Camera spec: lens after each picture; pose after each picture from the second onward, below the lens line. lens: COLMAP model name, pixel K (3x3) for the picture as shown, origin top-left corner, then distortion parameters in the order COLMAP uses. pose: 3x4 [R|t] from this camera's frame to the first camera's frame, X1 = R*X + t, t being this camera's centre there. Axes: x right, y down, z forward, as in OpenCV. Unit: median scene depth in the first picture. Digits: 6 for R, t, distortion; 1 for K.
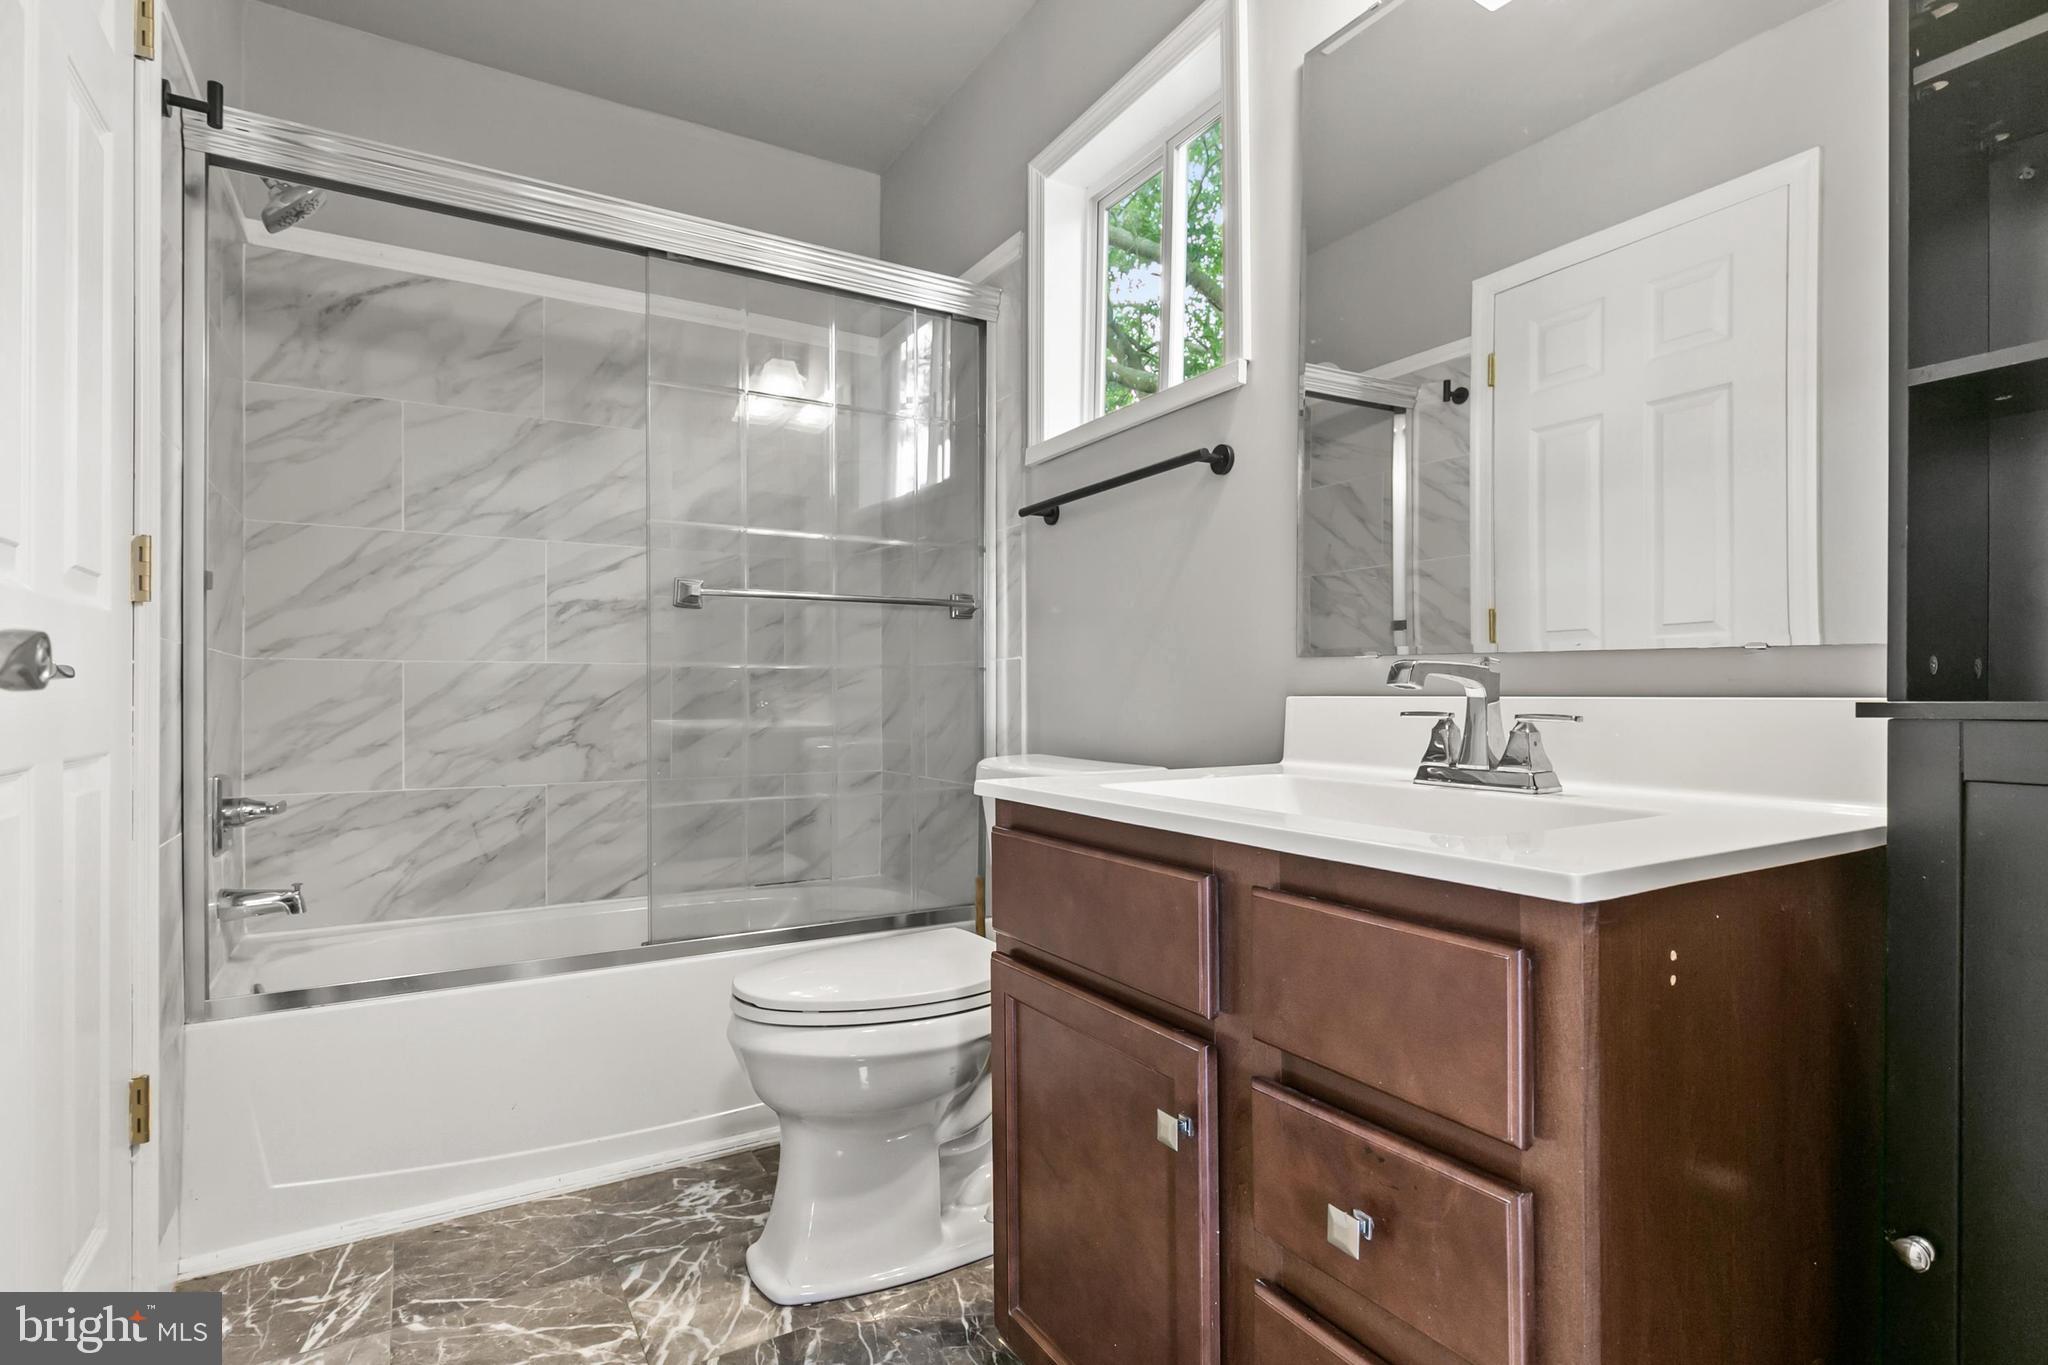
lens RADIAL K [[1019.3, 0, 1019.9], [0, 1019.3, 698.2], [0, 0, 1]] dist [-0.001548, 0.000298]
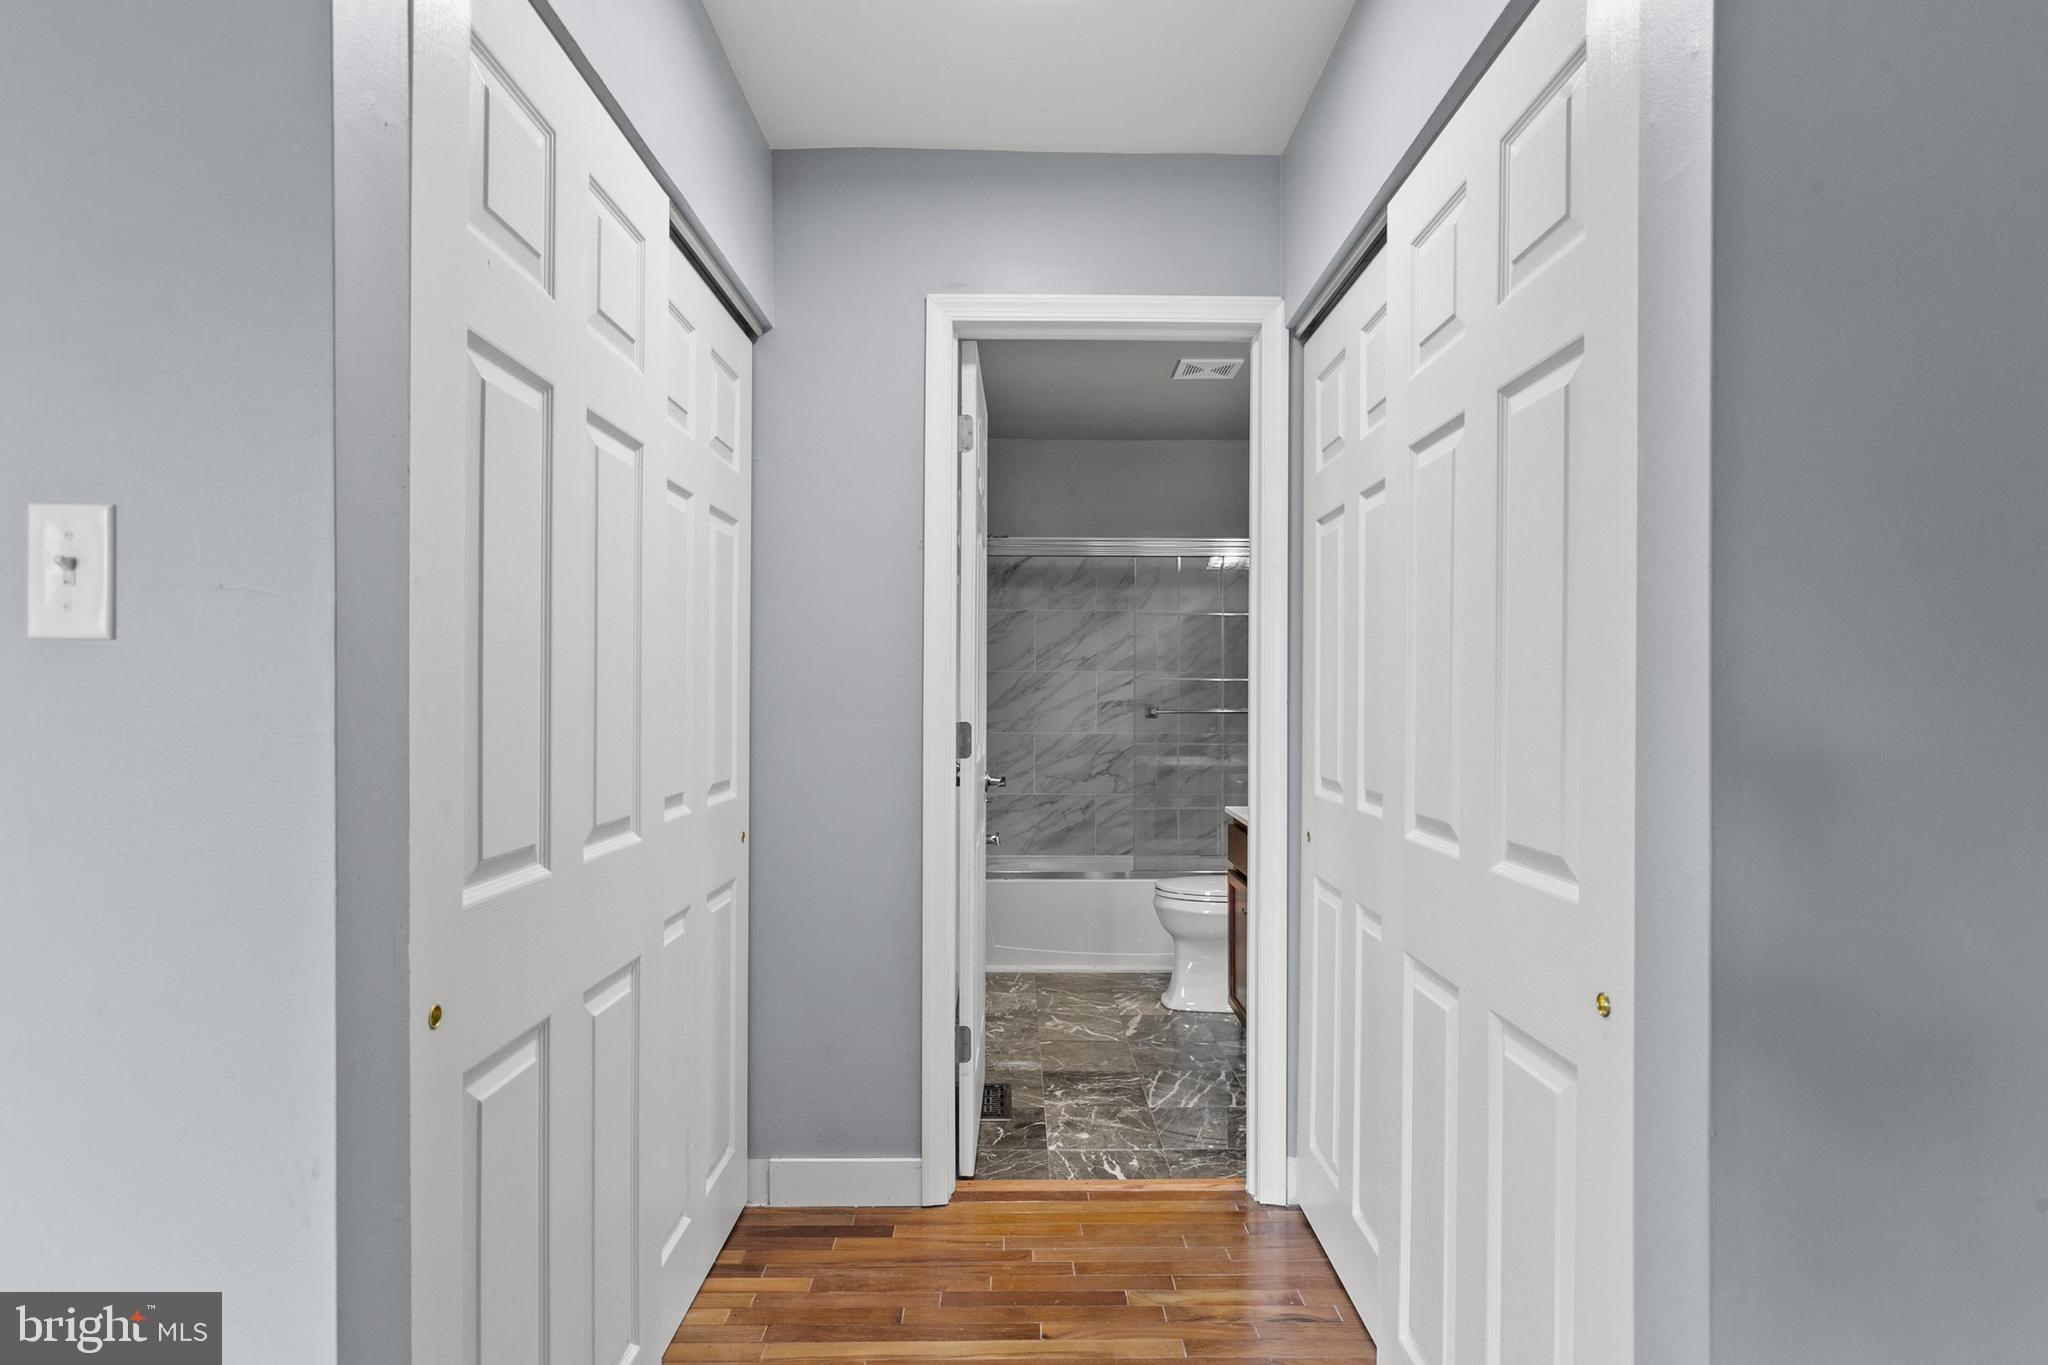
lens RADIAL K [[1134.1, 0, 1043.1], [0, 1134.1, 696.7], [0, 0, 1]] dist [-0.001226, 0.001950]
pose [[0.873274, 0.008931, -0.487148, 0.531844], [-0.006412, 0.999956, 0.006838, -0.122590], [0.487188, -0.002848, 0.873293, -1.001368]]
